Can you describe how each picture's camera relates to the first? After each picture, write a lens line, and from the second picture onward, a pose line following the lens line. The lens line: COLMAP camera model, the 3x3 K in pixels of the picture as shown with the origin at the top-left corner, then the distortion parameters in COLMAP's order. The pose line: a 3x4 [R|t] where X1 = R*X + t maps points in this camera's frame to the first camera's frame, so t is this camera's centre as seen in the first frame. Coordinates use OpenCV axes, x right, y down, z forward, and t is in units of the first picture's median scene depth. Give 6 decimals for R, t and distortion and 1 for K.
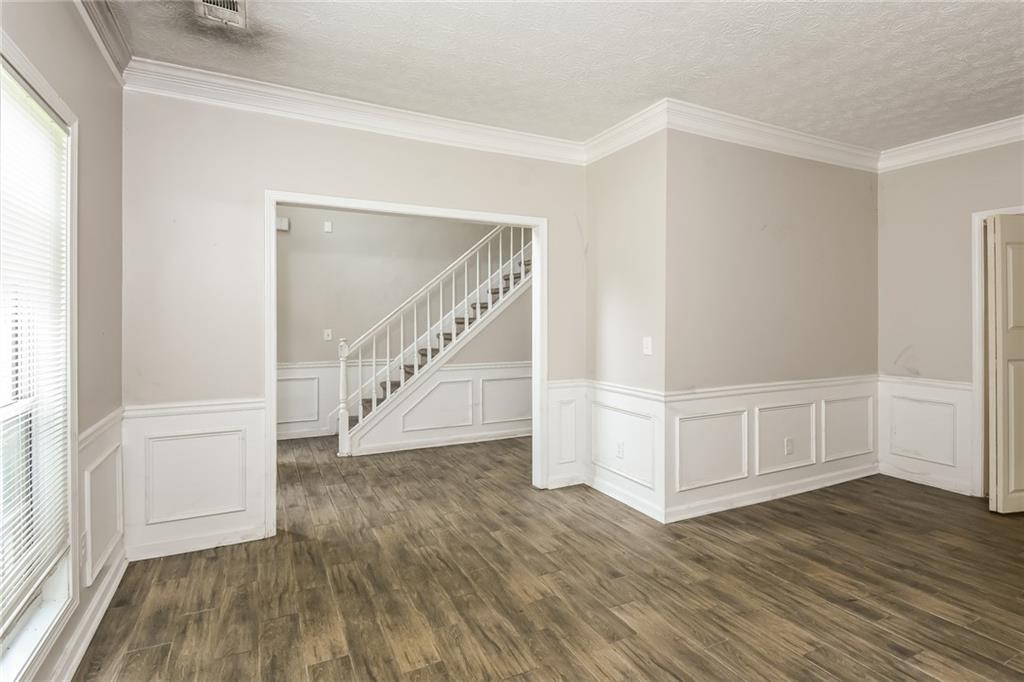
lens RADIAL K [[522.4, 0, 499.0], [0, 522.4, 326.2], [0, 0, 1]] dist [-0.003381, -0.016038]
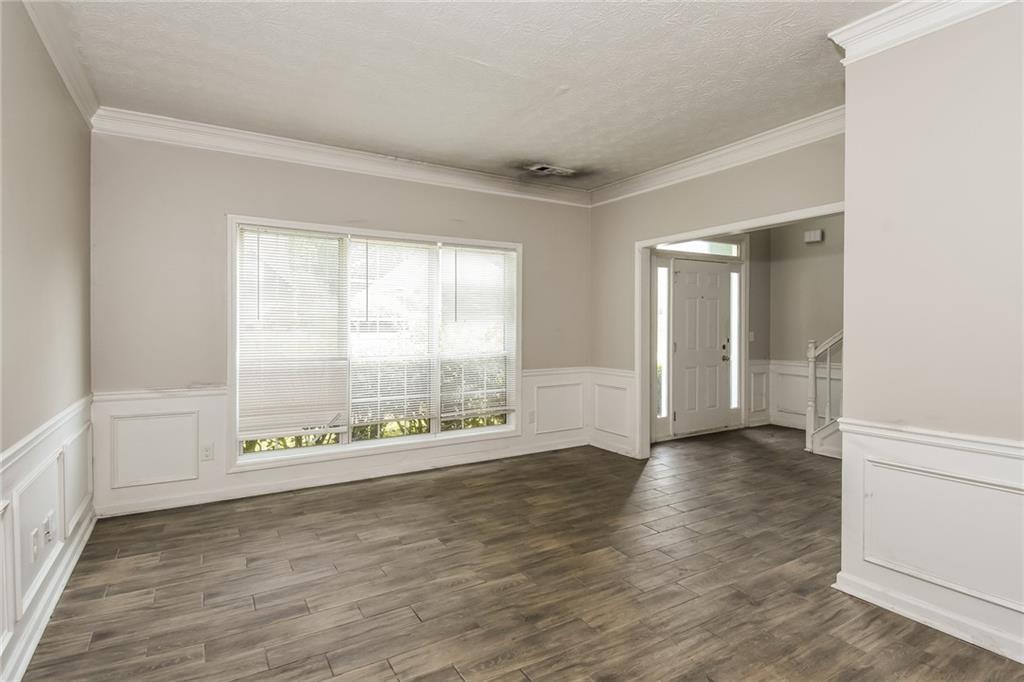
lens RADIAL K [[522.4, 0, 506.2], [0, 522.4, 318.0], [0, 0, 1]] dist [-0.003381, -0.016038]
pose [[0.074604, -0.005821, -0.997196, 1.046750], [-0.016398, 0.999841, -0.007064, -0.006912], [0.997078, 0.016879, 0.074497, 0.450309]]
